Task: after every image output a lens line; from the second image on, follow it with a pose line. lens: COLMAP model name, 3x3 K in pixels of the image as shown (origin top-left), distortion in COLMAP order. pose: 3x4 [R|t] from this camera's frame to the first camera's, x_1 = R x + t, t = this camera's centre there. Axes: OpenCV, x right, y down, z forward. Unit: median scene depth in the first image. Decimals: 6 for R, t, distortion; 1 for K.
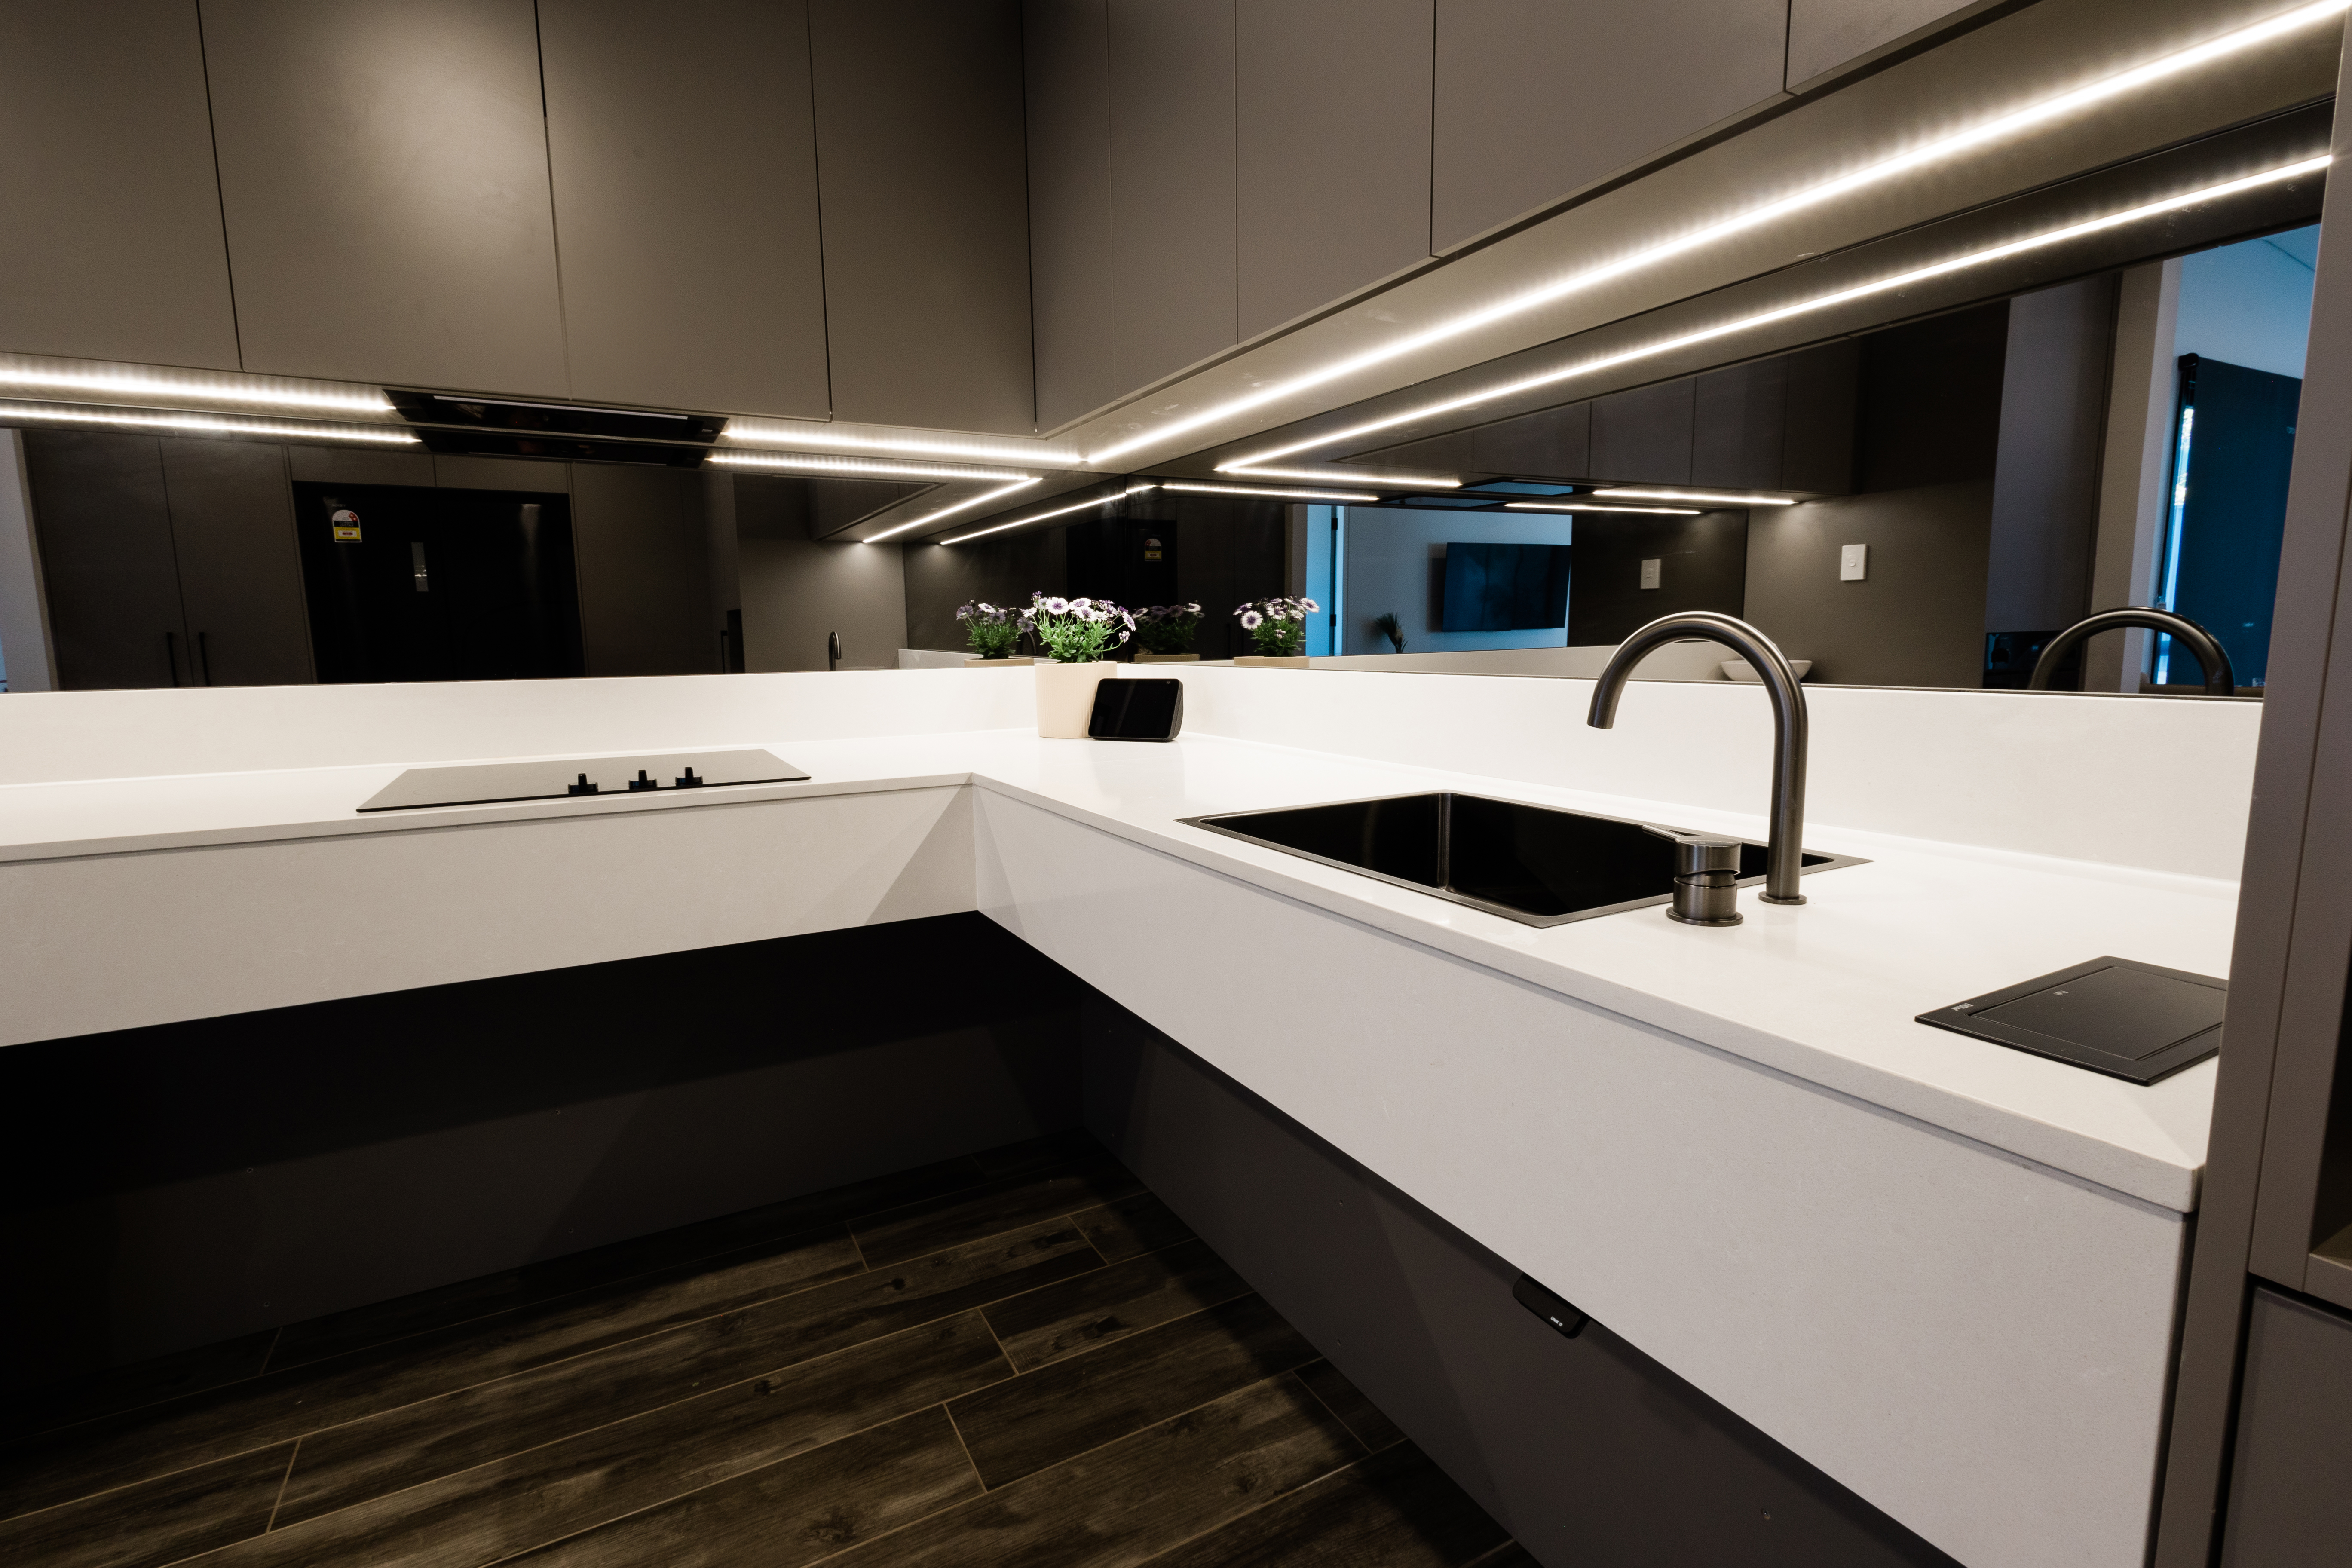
lens RADIAL K [[1077.0, 0, 1181.6], [0, 1077.0, 794.0], [0, 0, 1]] dist [-0.000456, -0.004676]
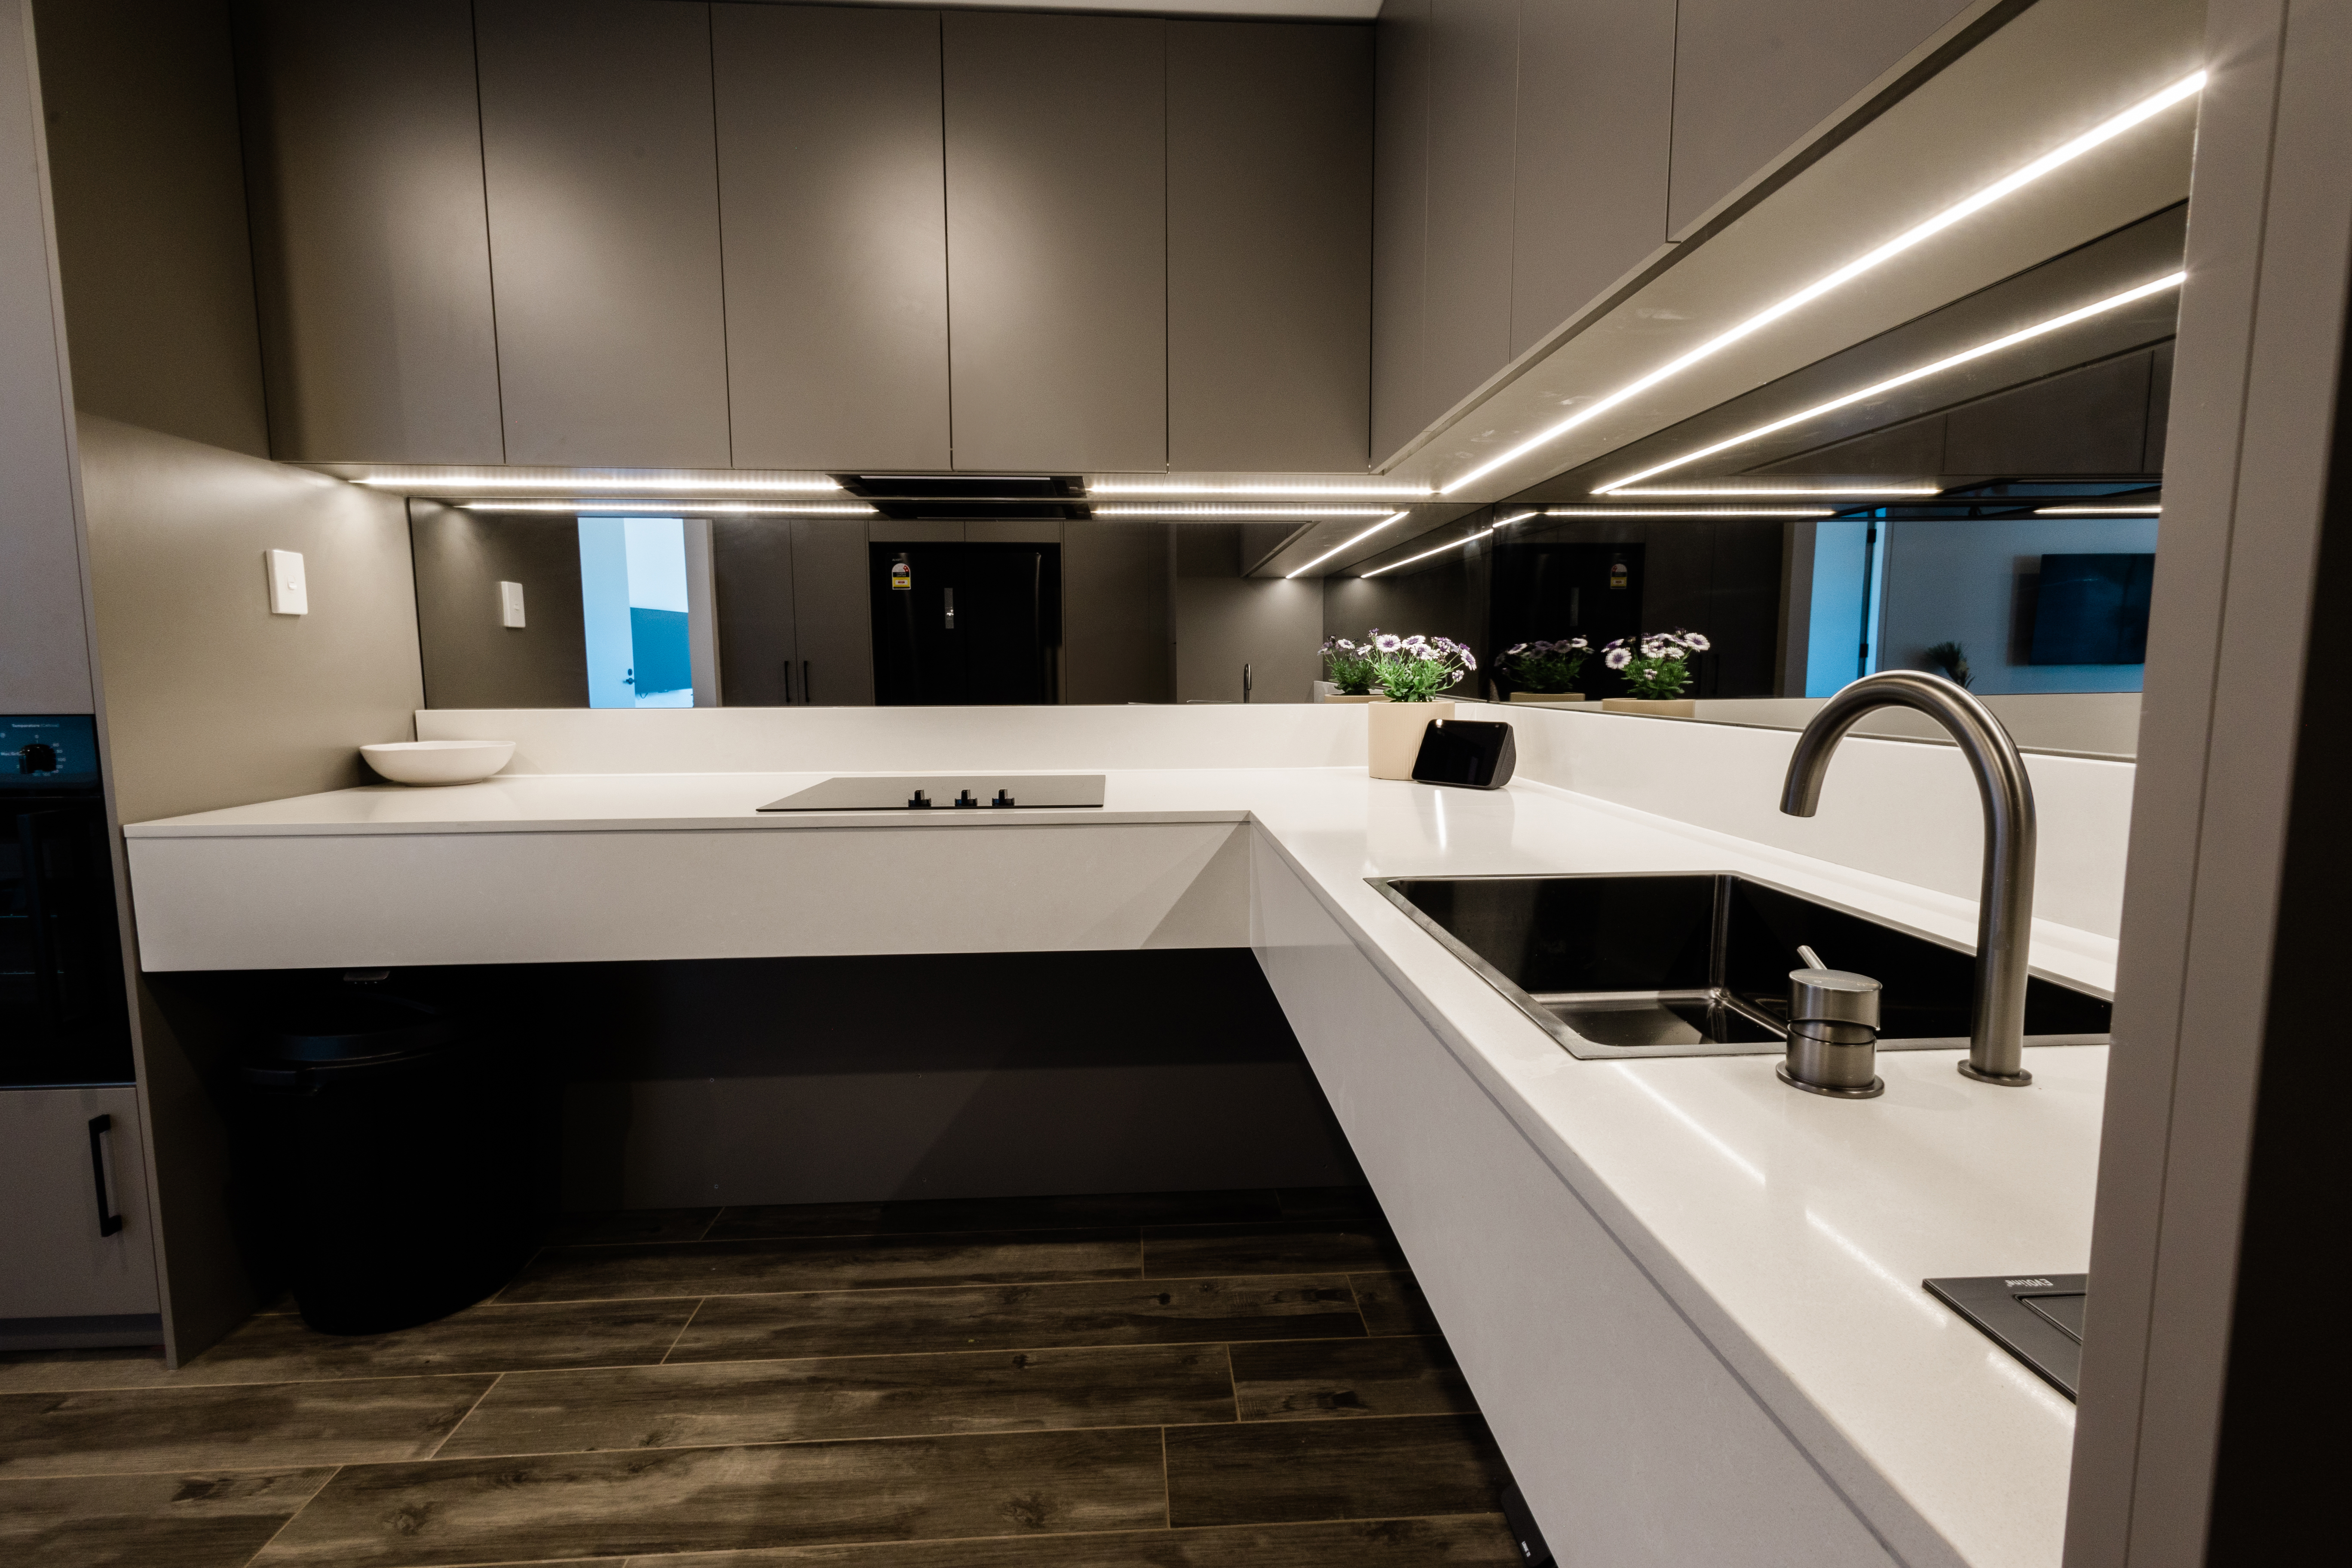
lens RADIAL K [[1077.0, 0, 1181.6], [0, 1077.0, 794.0], [0, 0, 1]] dist [-0.000456, -0.004676]
pose [[0.899491, 0.059321, -0.432894, 0.184538], [-0.070411, 0.997472, -0.009617, -0.021172], [0.431229, 0.039131, 0.901394, 0.060725]]
